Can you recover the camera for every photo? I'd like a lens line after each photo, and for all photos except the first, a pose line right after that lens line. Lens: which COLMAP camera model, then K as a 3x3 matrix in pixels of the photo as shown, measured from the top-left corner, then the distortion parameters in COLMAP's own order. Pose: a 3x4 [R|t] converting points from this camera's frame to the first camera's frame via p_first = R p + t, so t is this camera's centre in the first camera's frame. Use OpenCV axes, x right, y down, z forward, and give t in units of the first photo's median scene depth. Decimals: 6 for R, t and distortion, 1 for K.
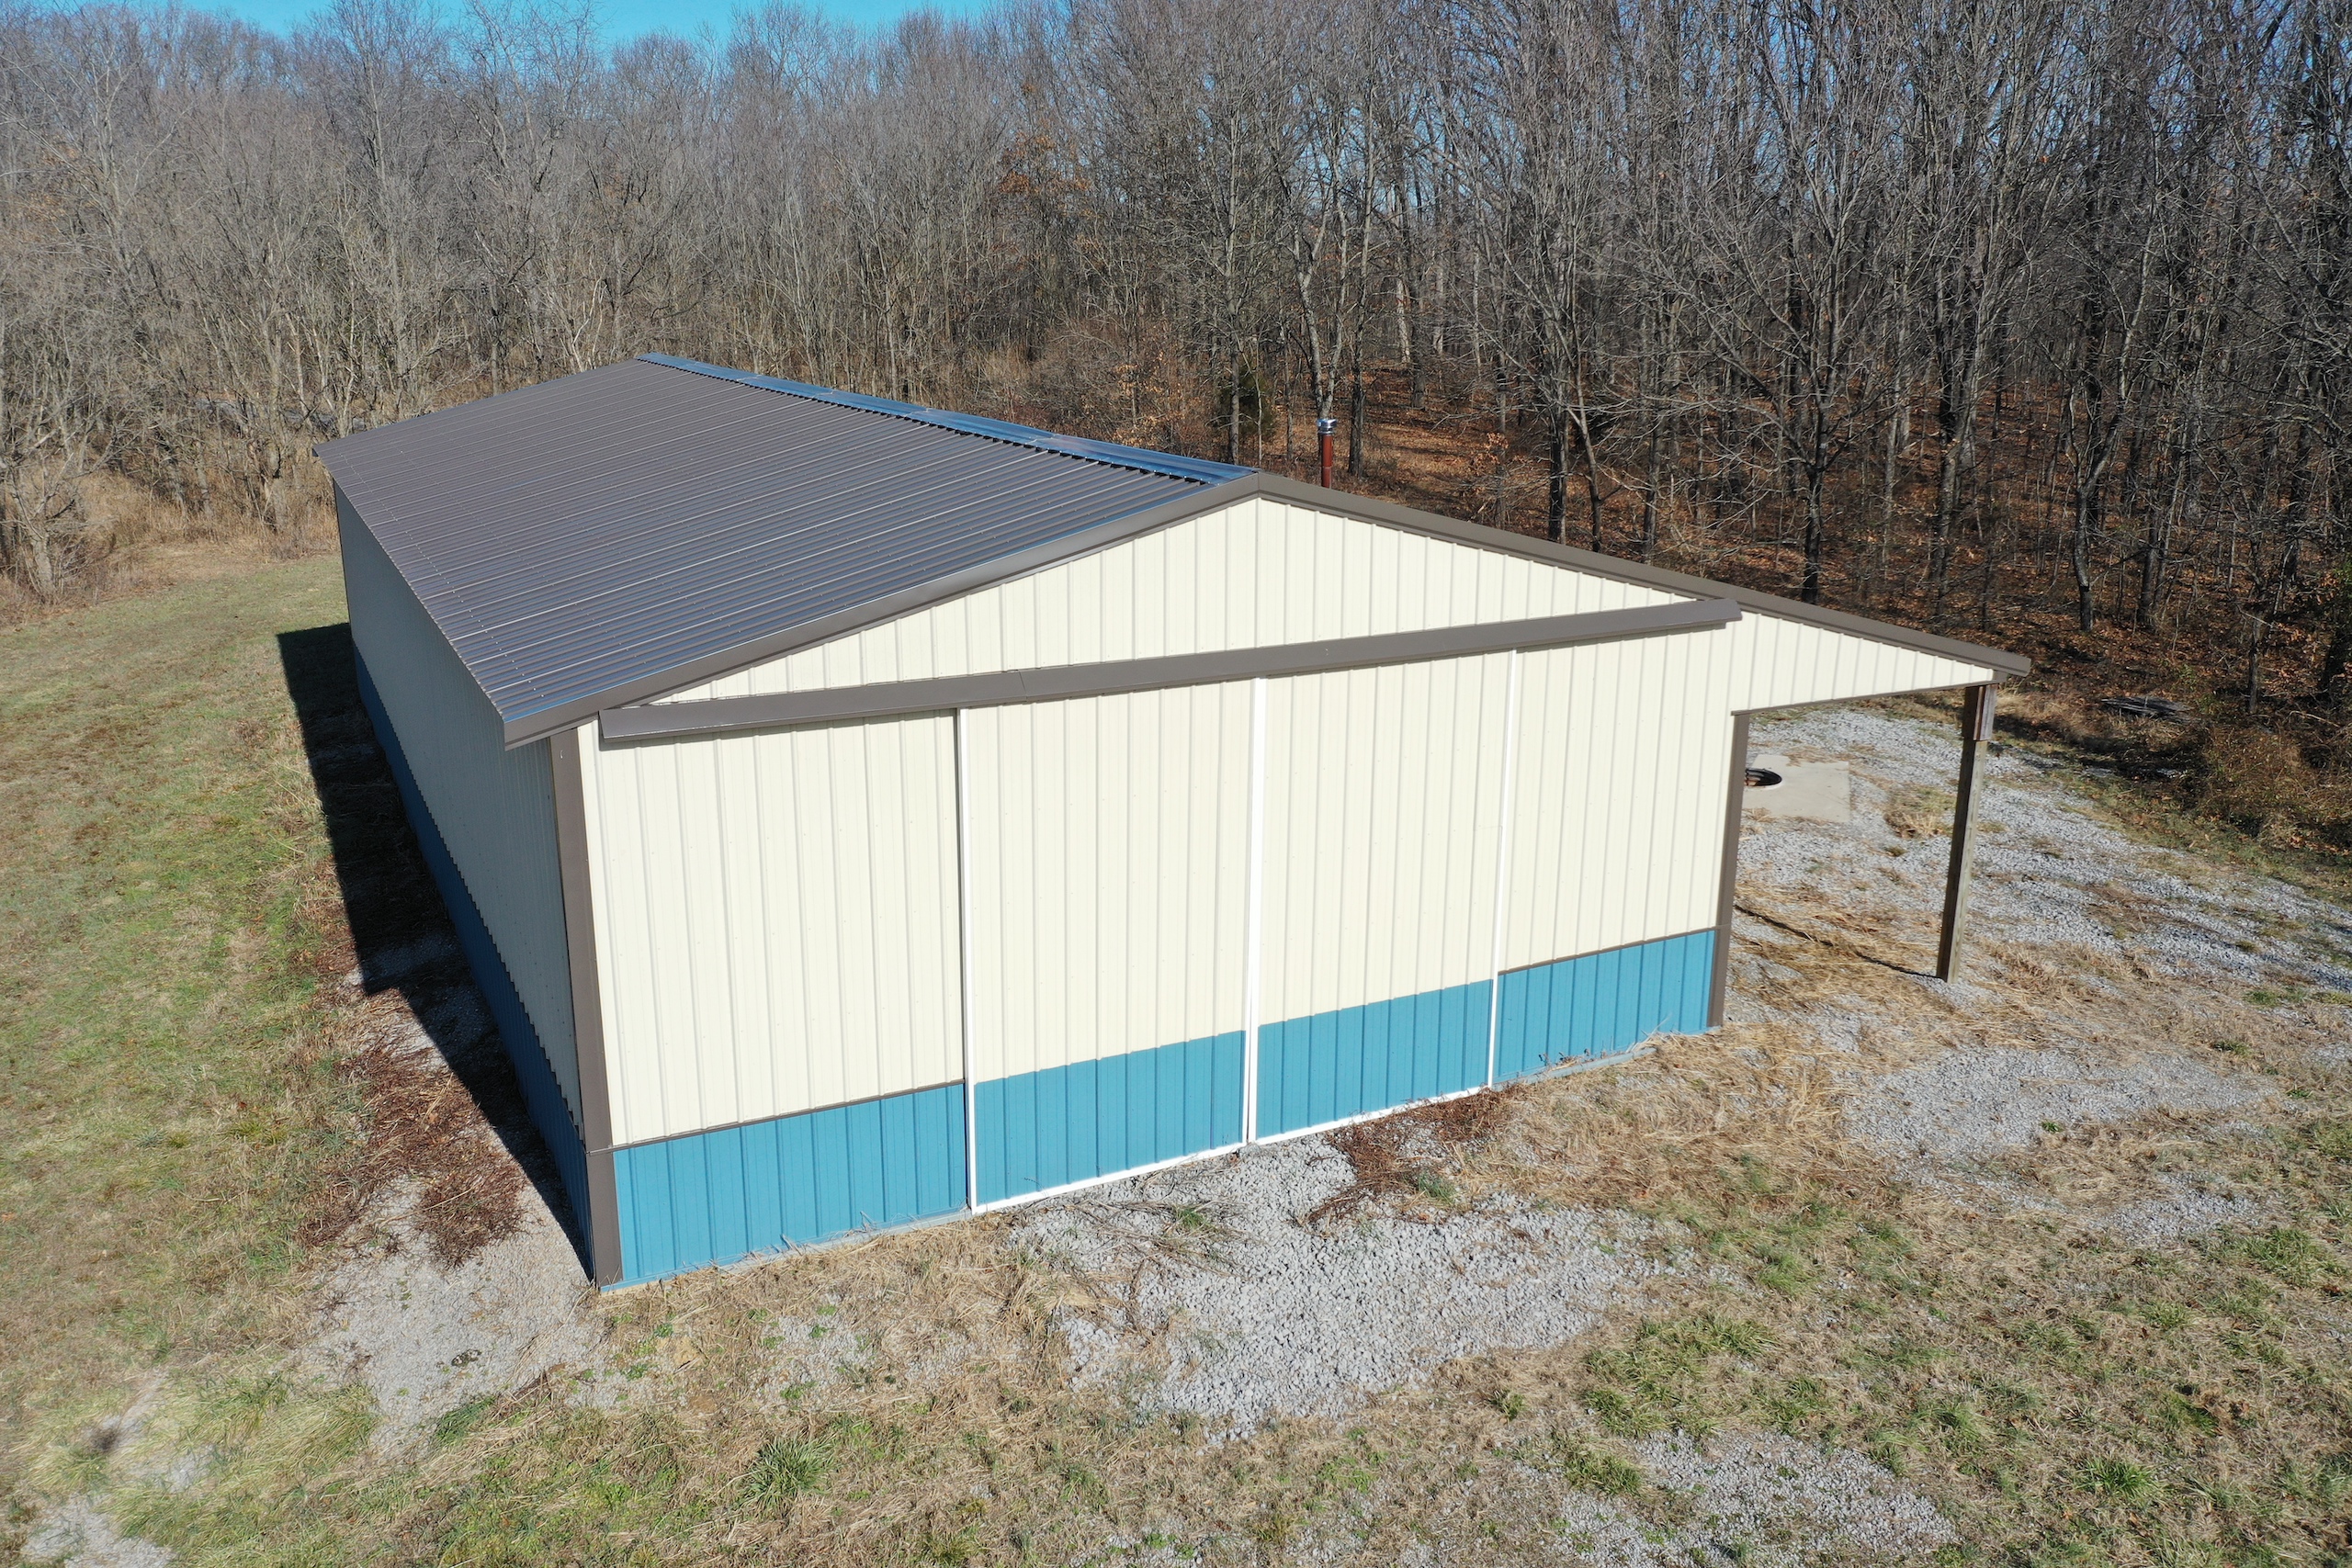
lens RADIAL K [[1842.7, 0, 1182.6], [0, 1842.7, 775.8], [0, 0, 1]] dist [0.007265, 0.009545]
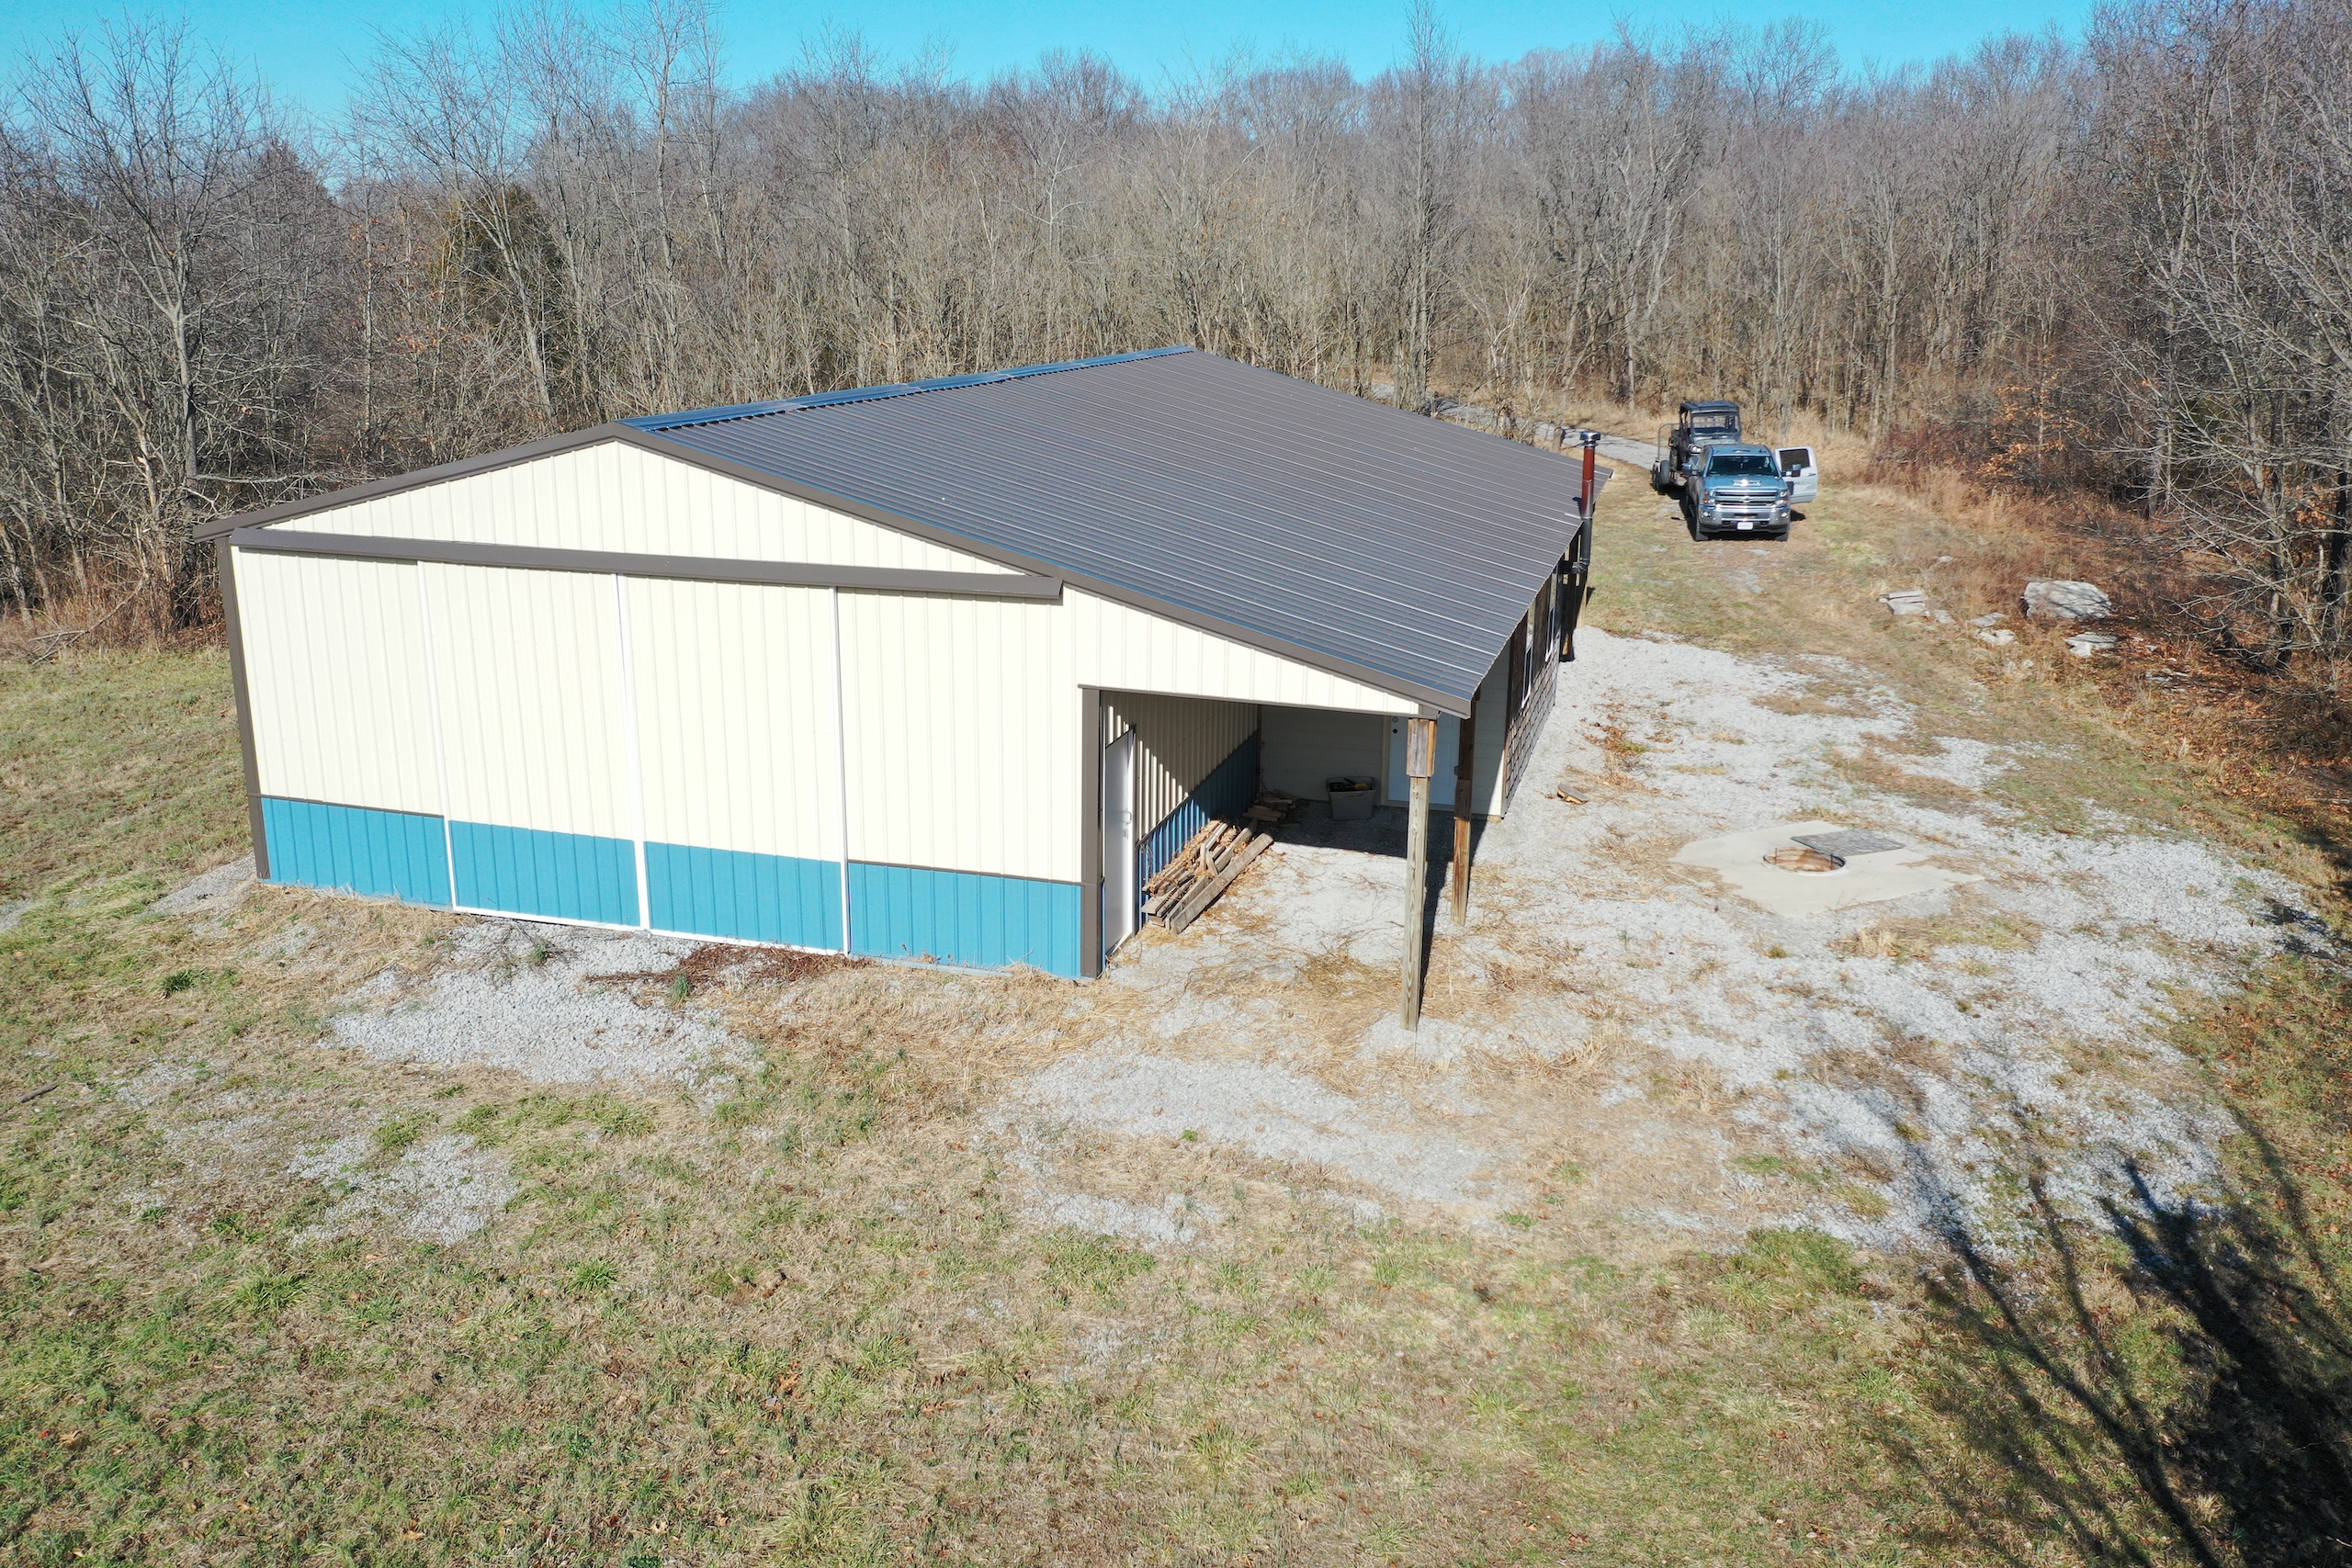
lens RADIAL K [[1842.7, 0, 1181.0], [0, 1842.7, 792.6], [0, 0, 1]] dist [0.007265, 0.009545]
pose [[0.727639, 0.195378, -0.657548, 1.180857], [-0.190452, 0.978434, 0.079969, -0.078283], [0.658991, 0.067043, 0.749157, 0.250738]]
